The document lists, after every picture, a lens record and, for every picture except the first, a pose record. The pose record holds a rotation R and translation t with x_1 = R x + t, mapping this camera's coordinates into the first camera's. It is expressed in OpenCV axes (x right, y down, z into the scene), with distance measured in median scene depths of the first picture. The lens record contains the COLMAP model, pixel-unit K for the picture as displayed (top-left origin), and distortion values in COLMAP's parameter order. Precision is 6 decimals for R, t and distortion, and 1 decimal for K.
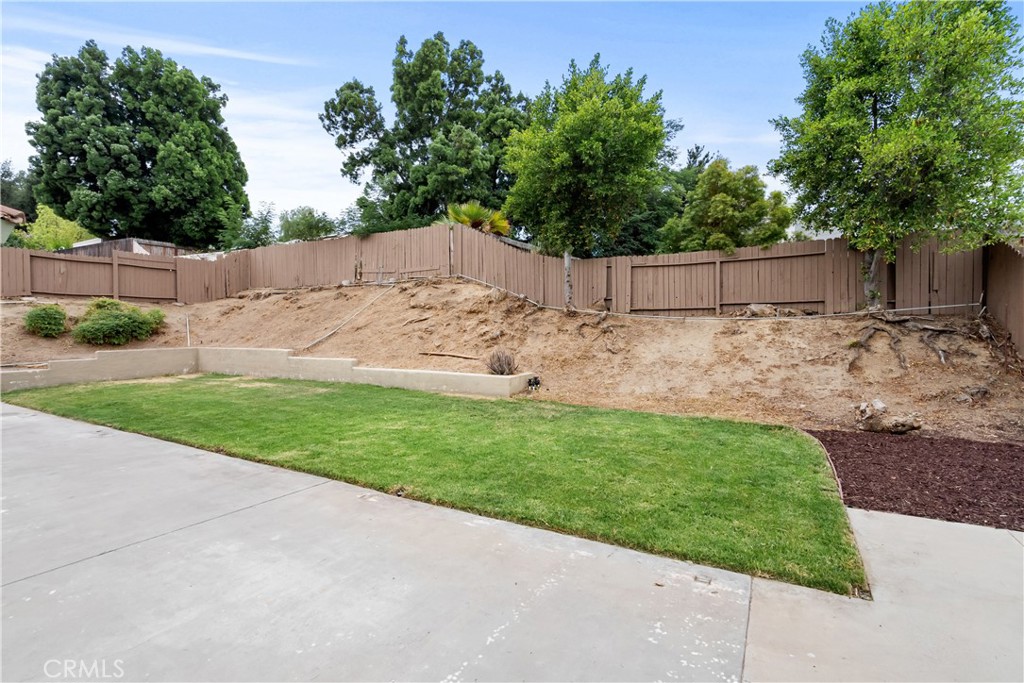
lens RADIAL K [[472.9, 0, 511.8], [0, 472.9, 336.8], [0, 0, 1]] dist [-0.004817, 0.000226]
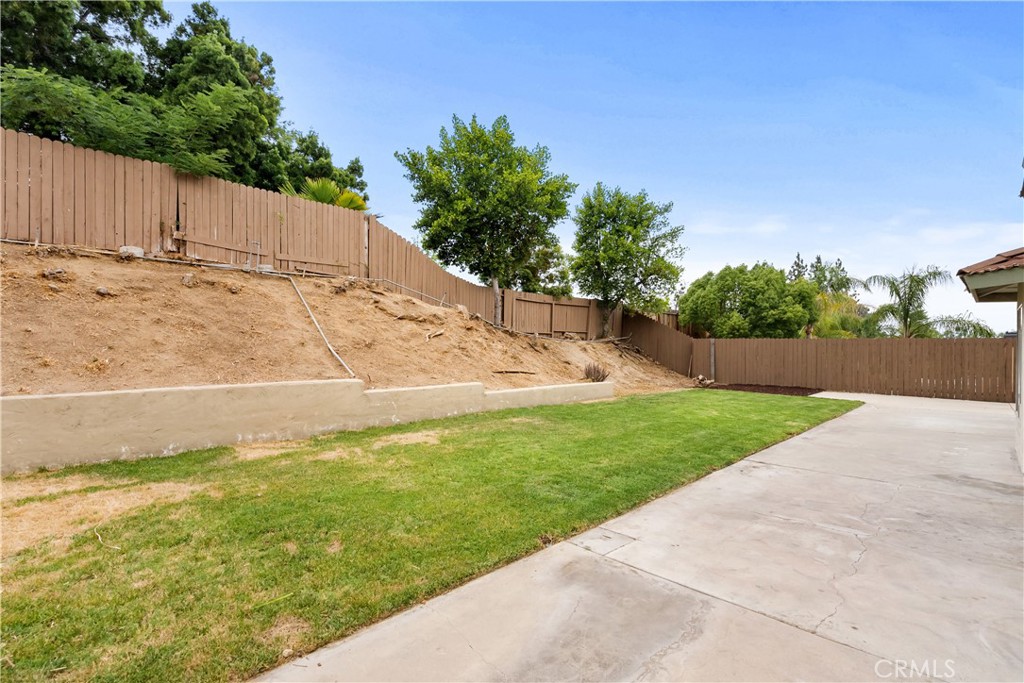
lens RADIAL K [[472.9, 0, 503.1], [0, 472.9, 349.7], [0, 0, 1]] dist [-0.004817, 0.000226]
pose [[0.279369, 0.002401, 0.960181, -1.050194], [0.014159, 0.999878, -0.006619, -0.001644], [-0.960079, 0.015444, 0.279301, 0.712589]]
